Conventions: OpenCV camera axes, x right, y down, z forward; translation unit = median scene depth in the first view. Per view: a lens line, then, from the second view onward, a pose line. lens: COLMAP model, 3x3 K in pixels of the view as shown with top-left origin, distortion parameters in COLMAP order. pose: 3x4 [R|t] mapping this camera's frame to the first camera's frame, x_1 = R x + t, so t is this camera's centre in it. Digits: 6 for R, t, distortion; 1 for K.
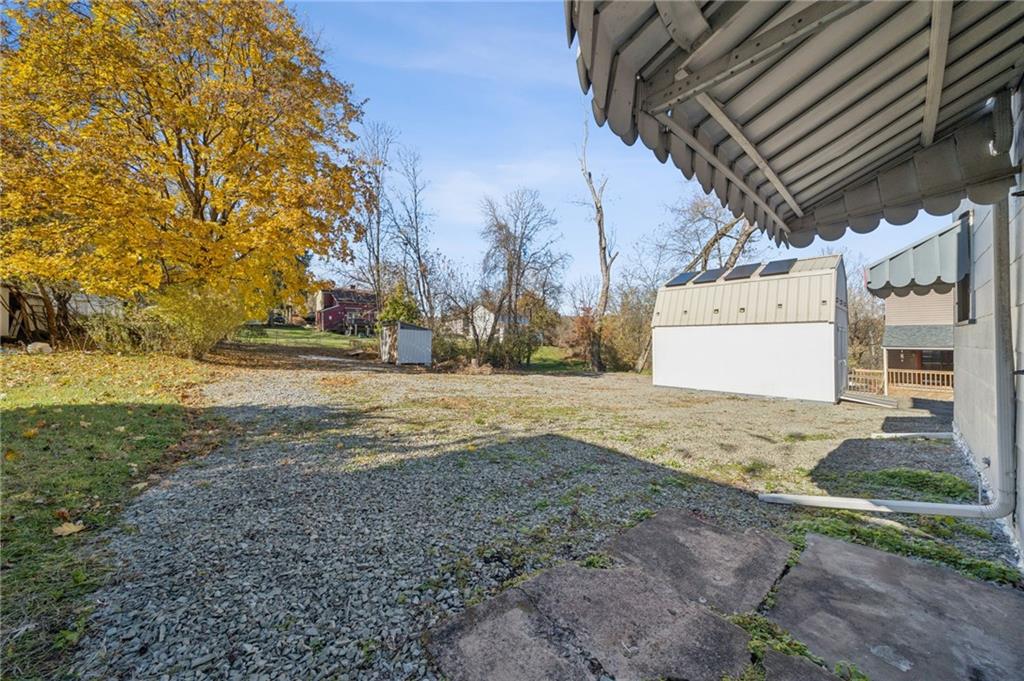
lens RADIAL K [[353.2, 0, 508.5], [0, 353.2, 335.2], [0, 0, 1]] dist [-0.006589, -0.000012]
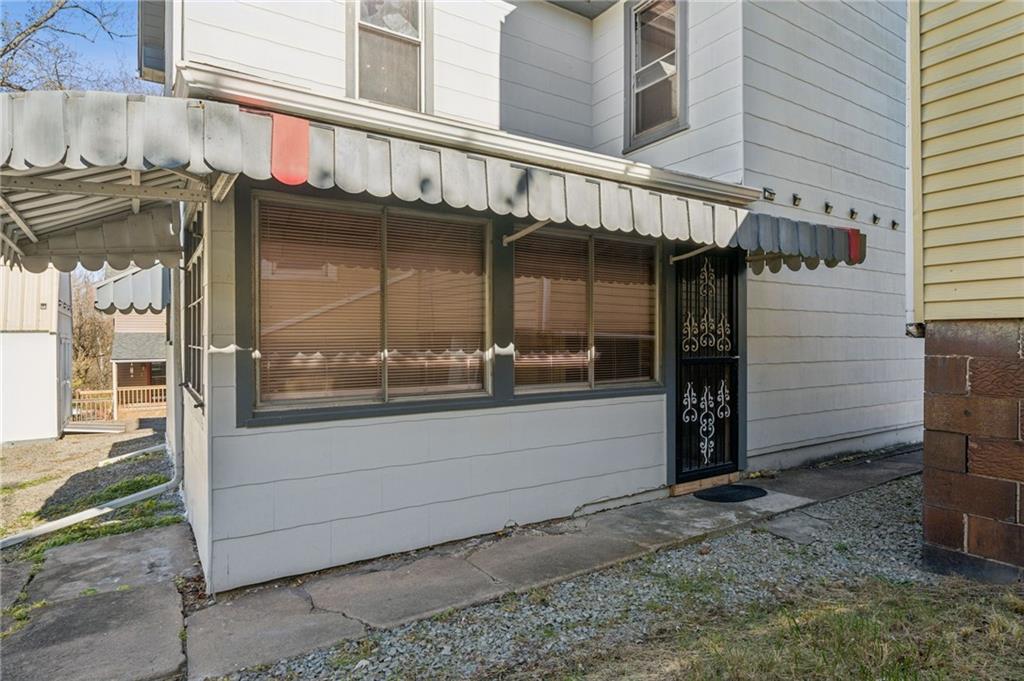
lens RADIAL K [[564.0, 0, 510.9], [0, 564.0, 338.7], [0, 0, 1]] dist [0.000176, 0.000200]
pose [[0.137828, 0.003526, 0.990450, -0.222342], [0.002855, 0.999988, -0.003957, -0.023341], [-0.990452, 0.003374, 0.137816, -0.217750]]
